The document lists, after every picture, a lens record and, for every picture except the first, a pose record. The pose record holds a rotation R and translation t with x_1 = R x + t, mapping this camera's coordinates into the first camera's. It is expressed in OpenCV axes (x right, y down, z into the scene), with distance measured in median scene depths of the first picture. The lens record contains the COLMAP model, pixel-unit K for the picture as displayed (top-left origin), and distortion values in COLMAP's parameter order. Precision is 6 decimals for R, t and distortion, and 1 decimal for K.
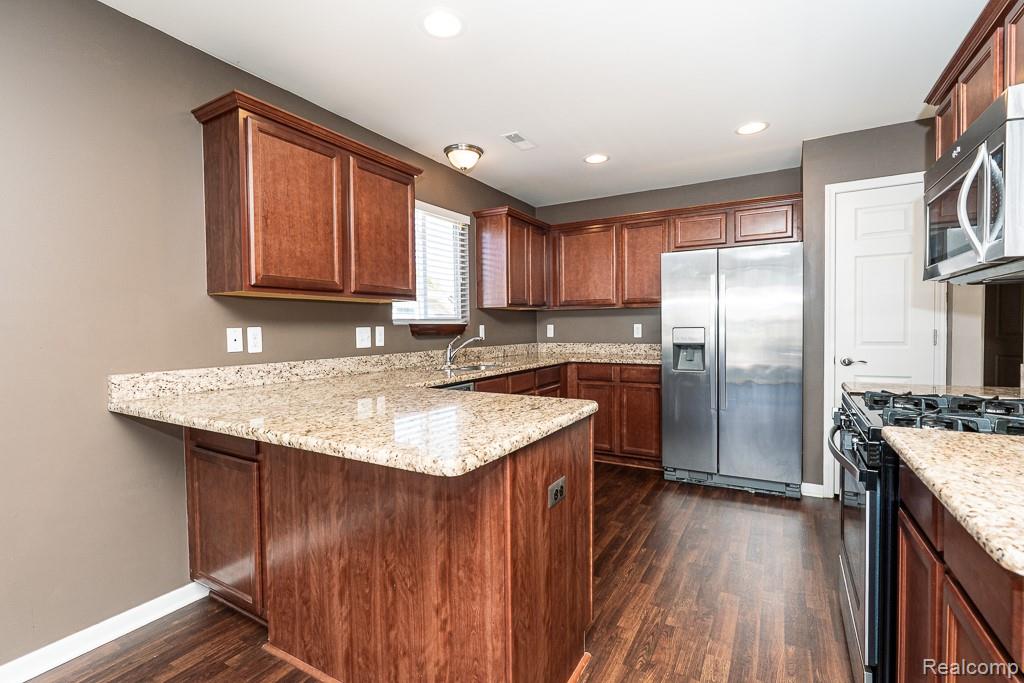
lens RADIAL K [[465.5, 0, 516.6], [0, 465.5, 343.2], [0, 0, 1]] dist [-0.003795, -0.000849]
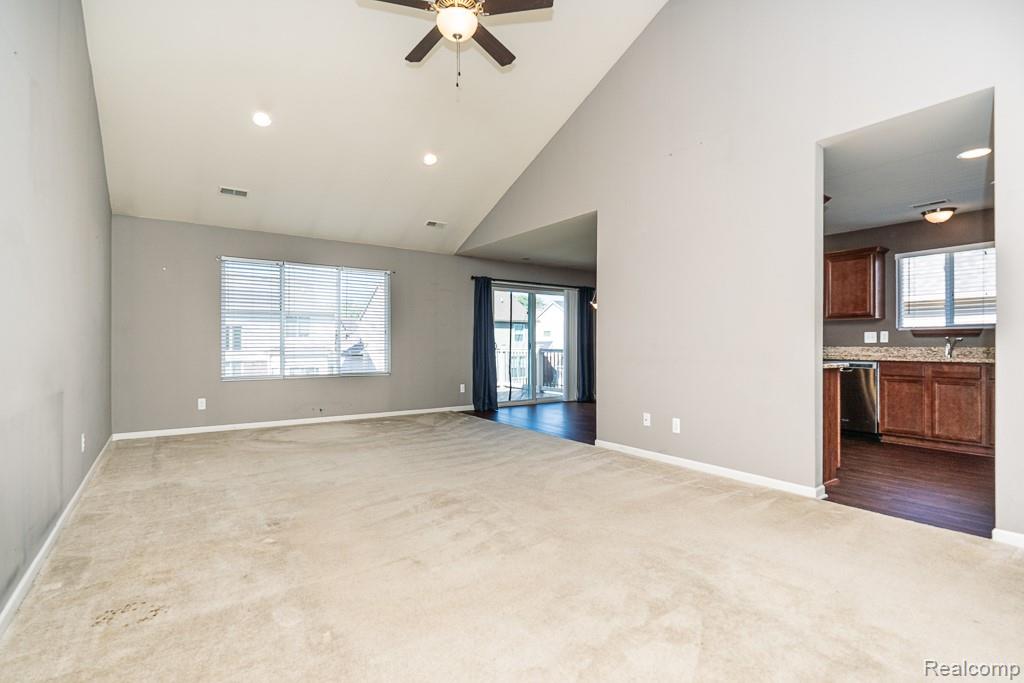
lens RADIAL K [[465.5, 0, 516.6], [0, 465.5, 343.2], [0, 0, 1]] dist [-0.003795, -0.000849]
pose [[-0.441940, 0.047622, -0.895780, 1.711106], [0.010066, 0.998790, 0.048133, -0.080029], [0.896988, 0.012255, -0.441884, 0.453280]]
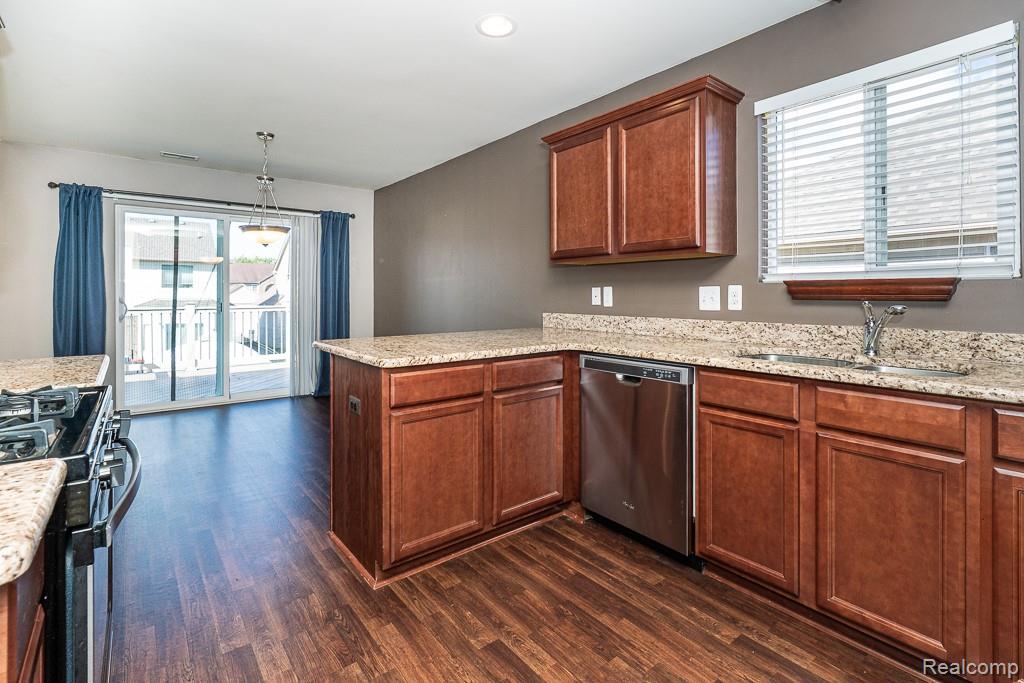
lens RADIAL K [[481.9, 0, 504.6], [0, 481.9, 294.4], [0, 0, 1]] dist [0.000788, 0.000421]
pose [[-0.383396, 0.054801, -0.921957, 0.525391], [0.011411, 0.998443, 0.054602, -0.060114], [0.923514, 0.010413, -0.383424, 0.836213]]
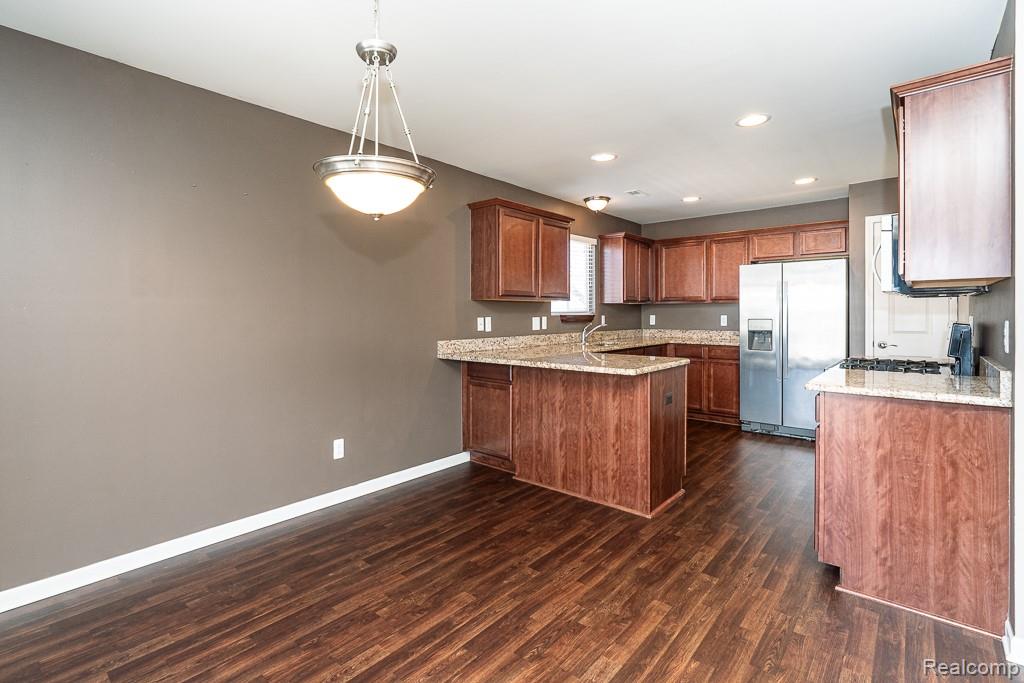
lens RADIAL K [[477.2, 0, 512.1], [0, 477.2, 320.7], [0, 0, 1]] dist [-0.001798, -0.000143]
pose [[0.981950, 0.010386, -0.188856, -0.085152], [-0.014099, 0.999733, -0.018328, 0.007693], [0.188615, 0.020660, 0.981834, -0.525155]]
